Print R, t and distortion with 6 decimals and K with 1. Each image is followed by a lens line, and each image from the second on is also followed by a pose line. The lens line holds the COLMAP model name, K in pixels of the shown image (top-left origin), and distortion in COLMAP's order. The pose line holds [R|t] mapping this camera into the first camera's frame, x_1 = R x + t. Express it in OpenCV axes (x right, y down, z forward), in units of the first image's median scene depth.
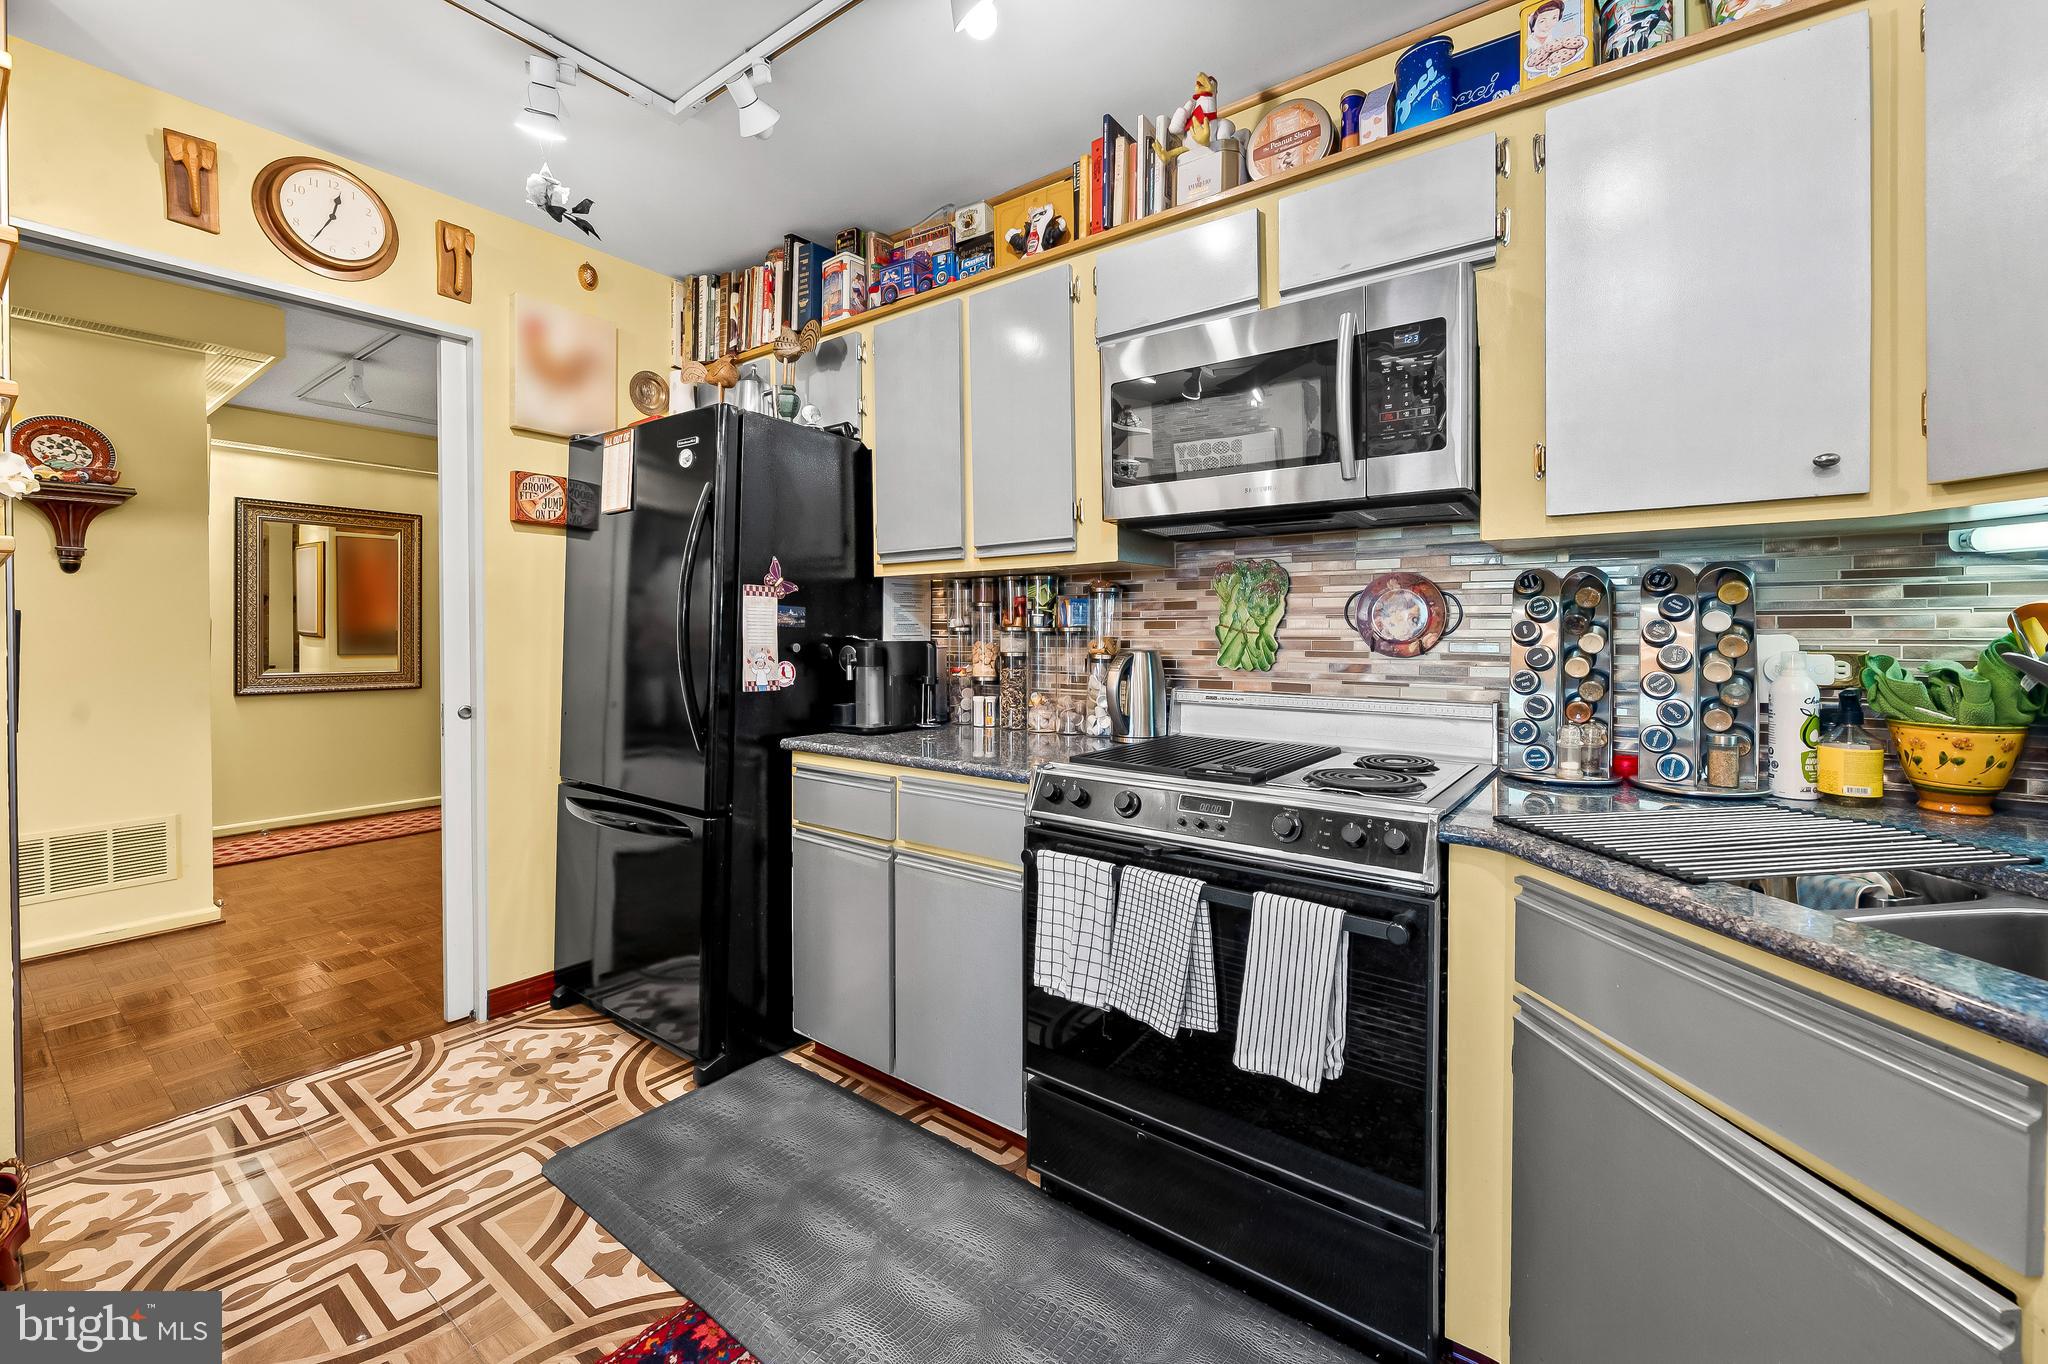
lens RADIAL K [[835.0, 0, 1028.5], [0, 835.0, 634.8], [0, 0, 1]] dist [-0.002389, 0.000010]
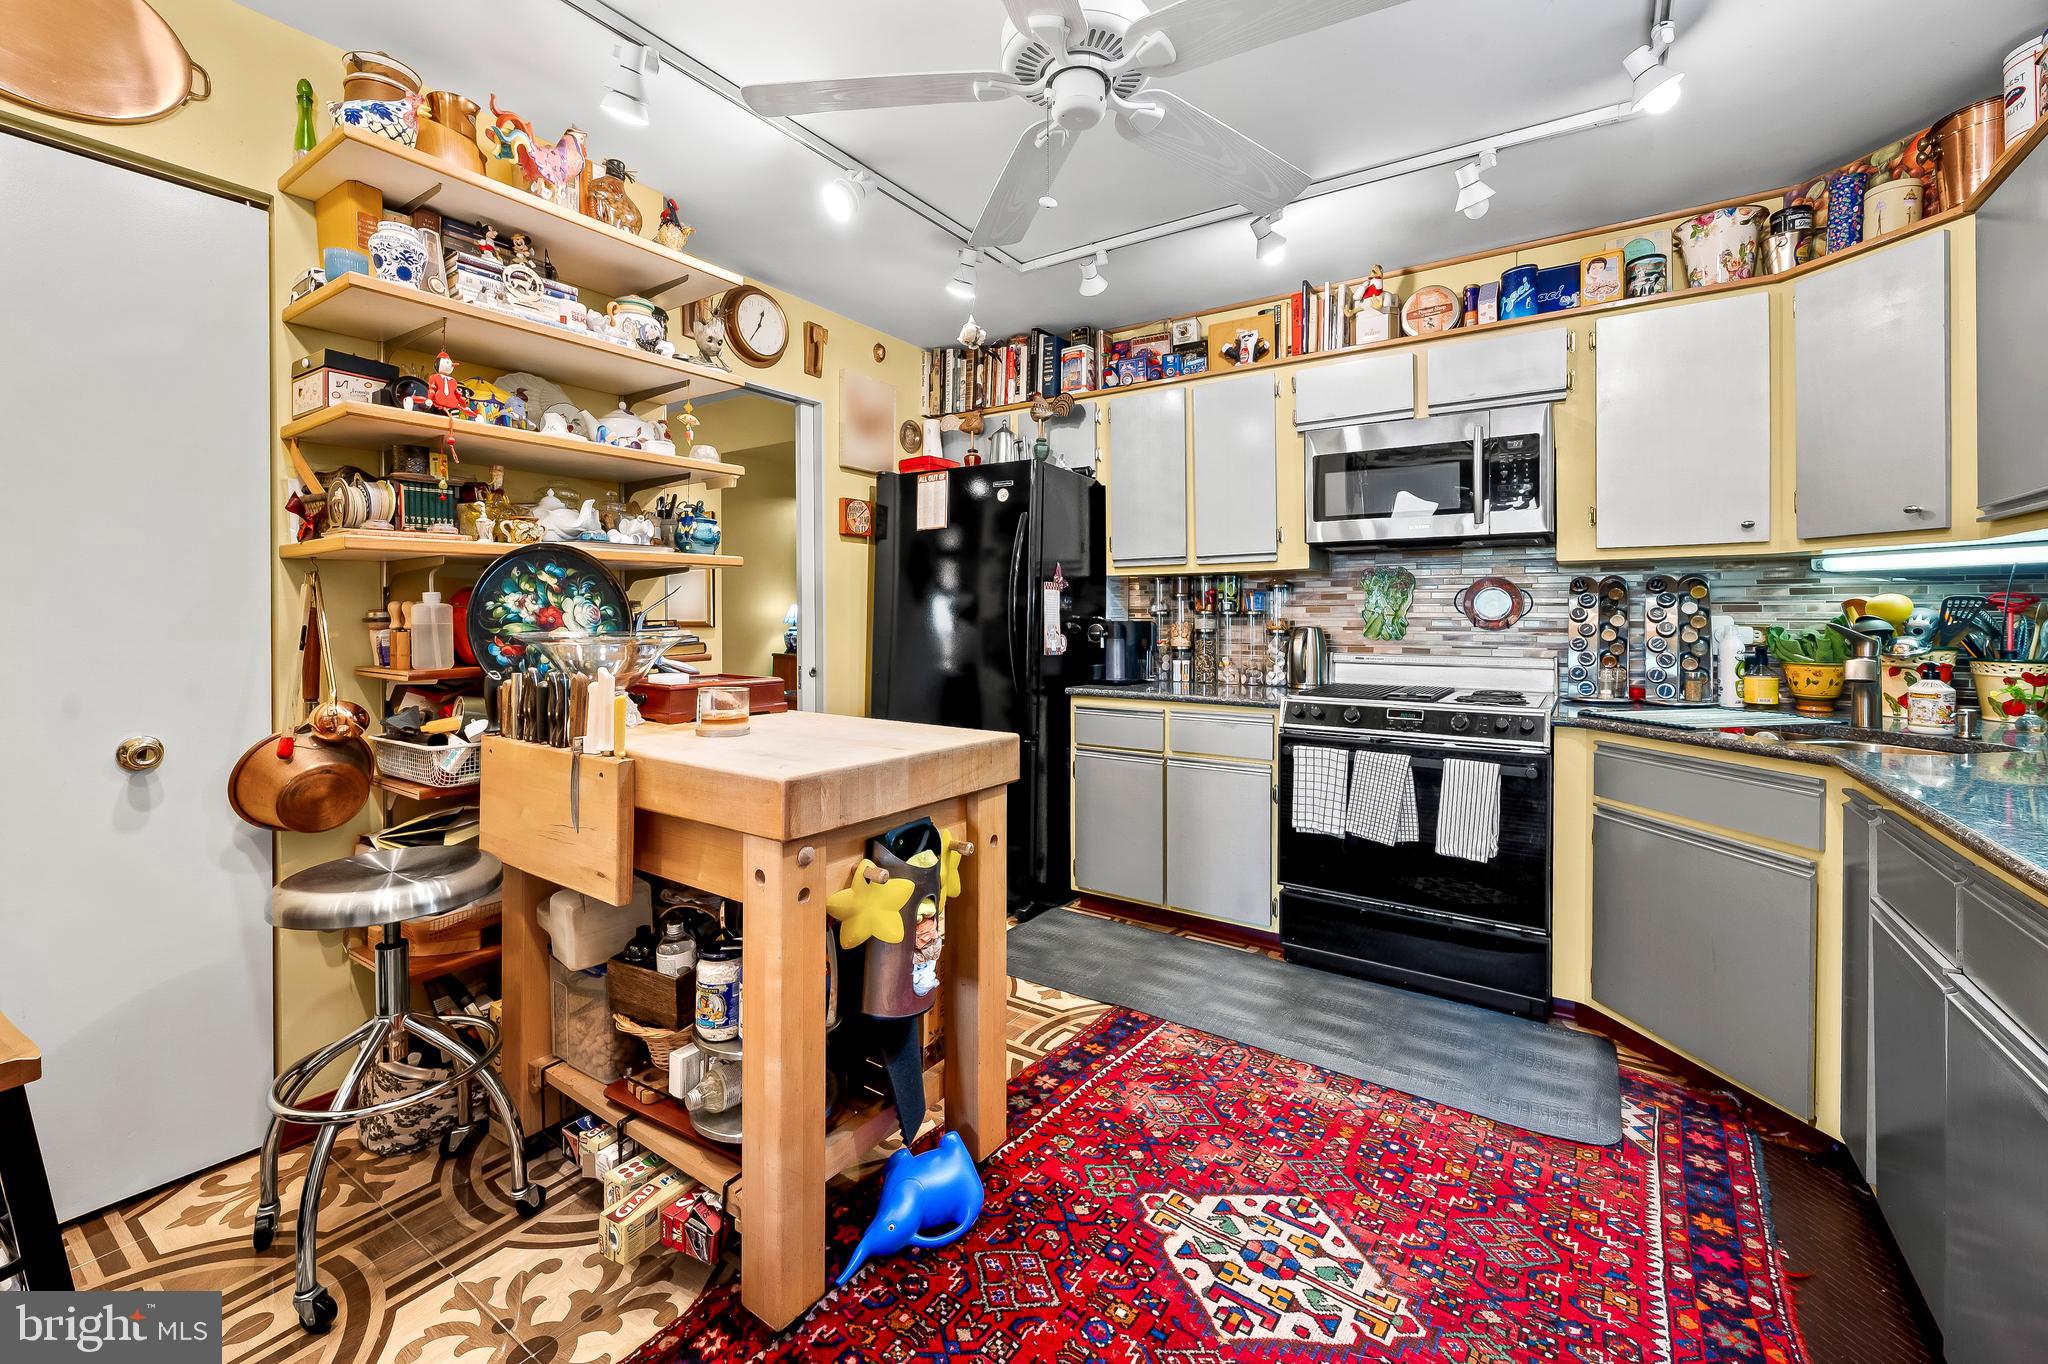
lens RADIAL K [[835.0, 0, 1031.5], [0, 835.0, 616.0], [0, 0, 1]] dist [-0.002389, 0.000010]
pose [[0.998736, 0.001517, 0.050242, -0.474054], [-0.001233, 0.999983, -0.005674, 0.008959], [-0.050250, 0.005605, 0.998721, -0.502000]]
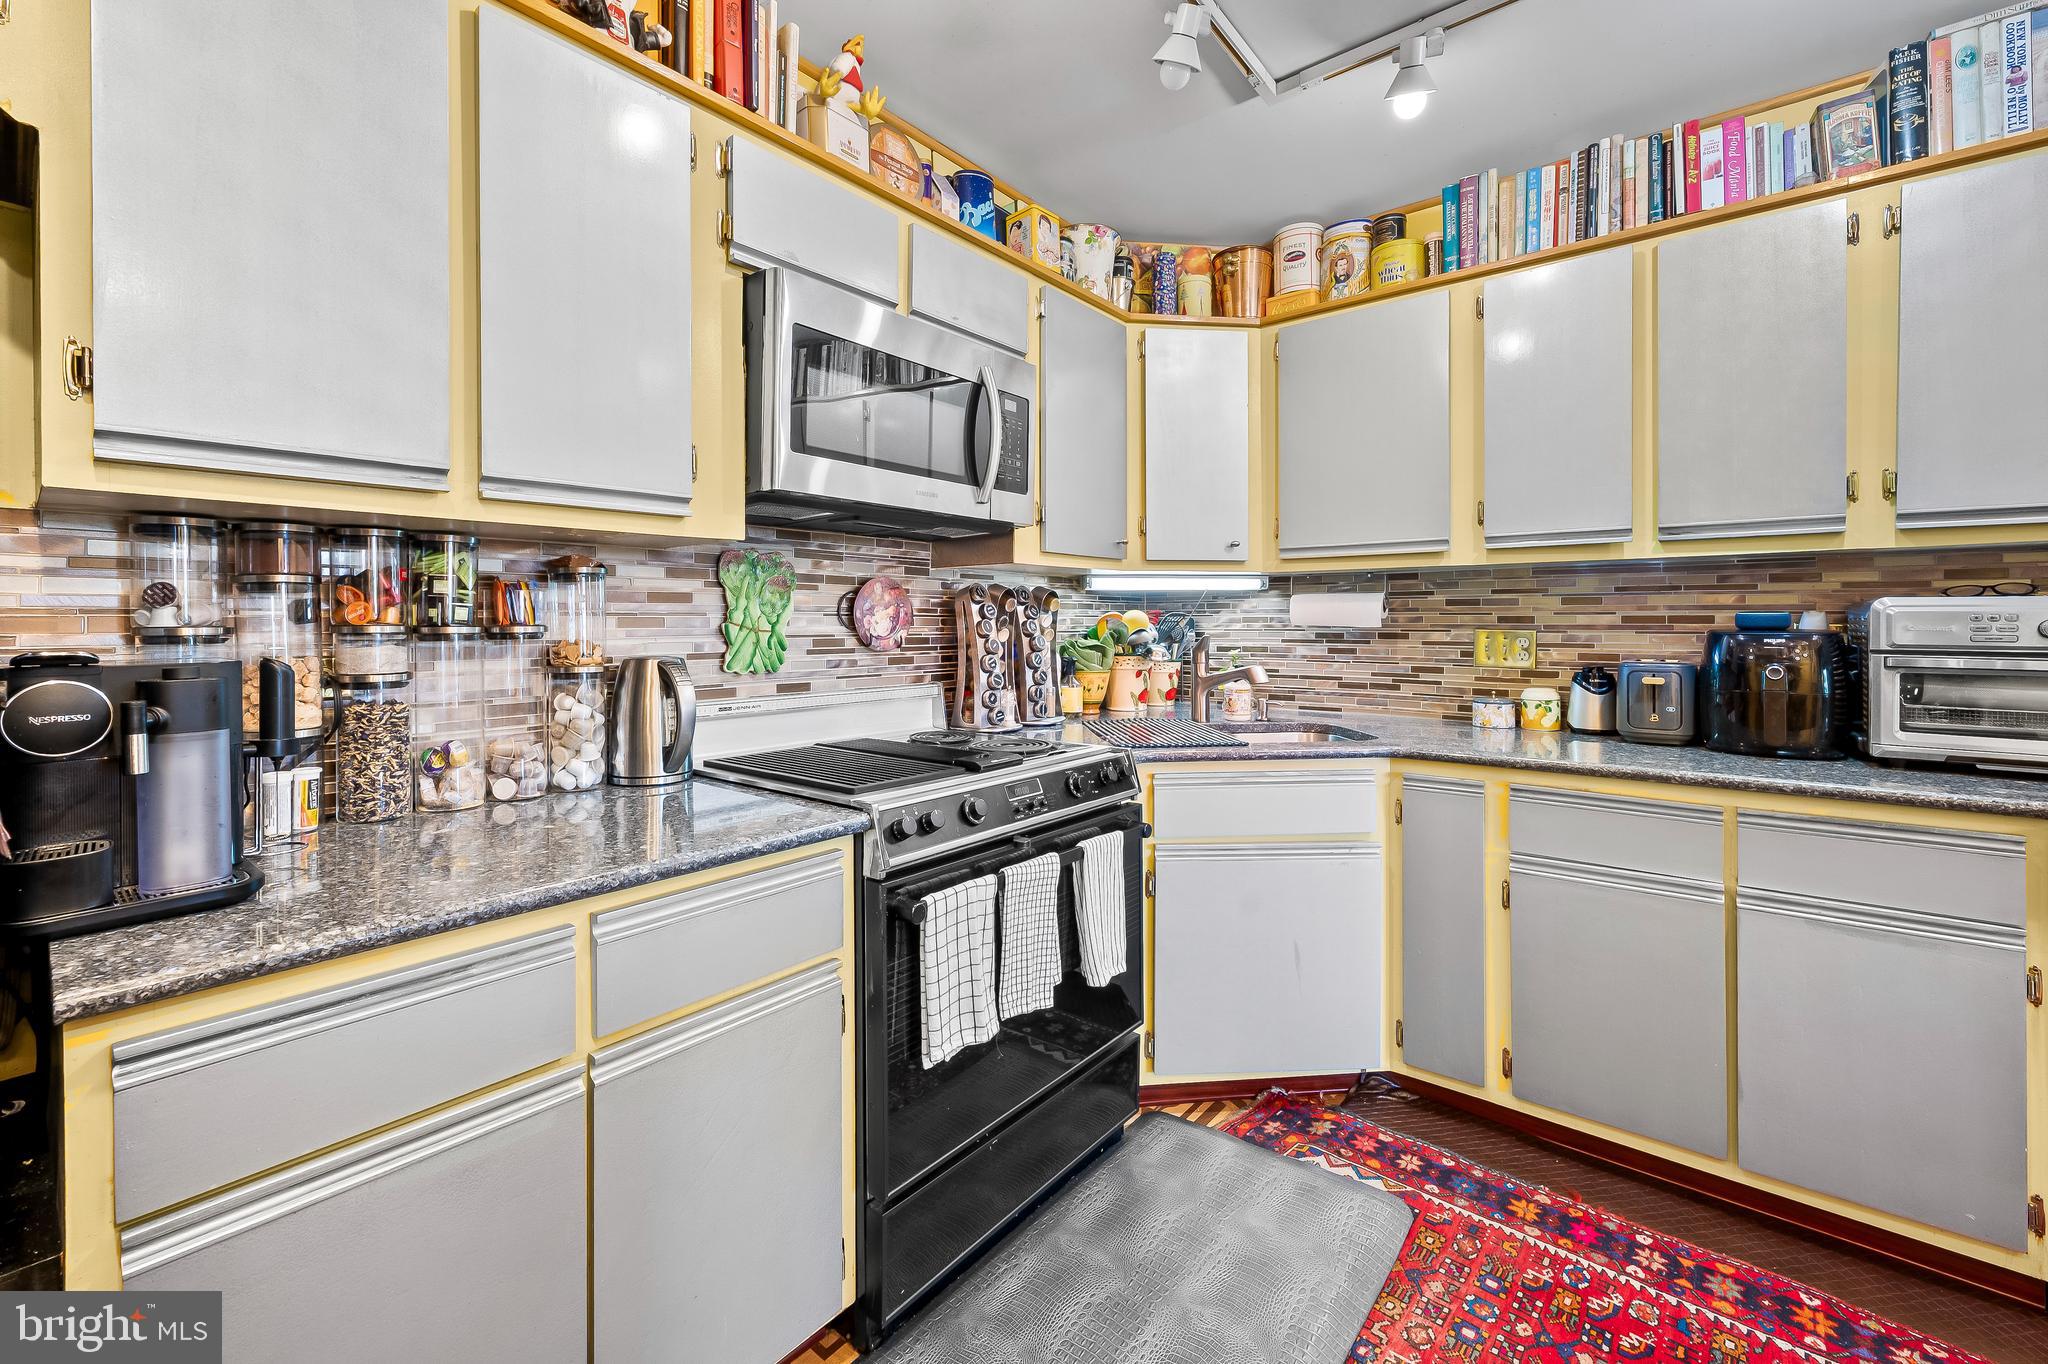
lens RADIAL K [[835.0, 0, 1025.6], [0, 835.0, 623.6], [0, 0, 1]] dist [-0.002389, 0.000010]
pose [[0.052997, 0.000976, 0.998594, -0.643312], [0.009537, 0.999953, -0.001483, -0.007037], [-0.998549, 0.009602, 0.052986, 0.690360]]
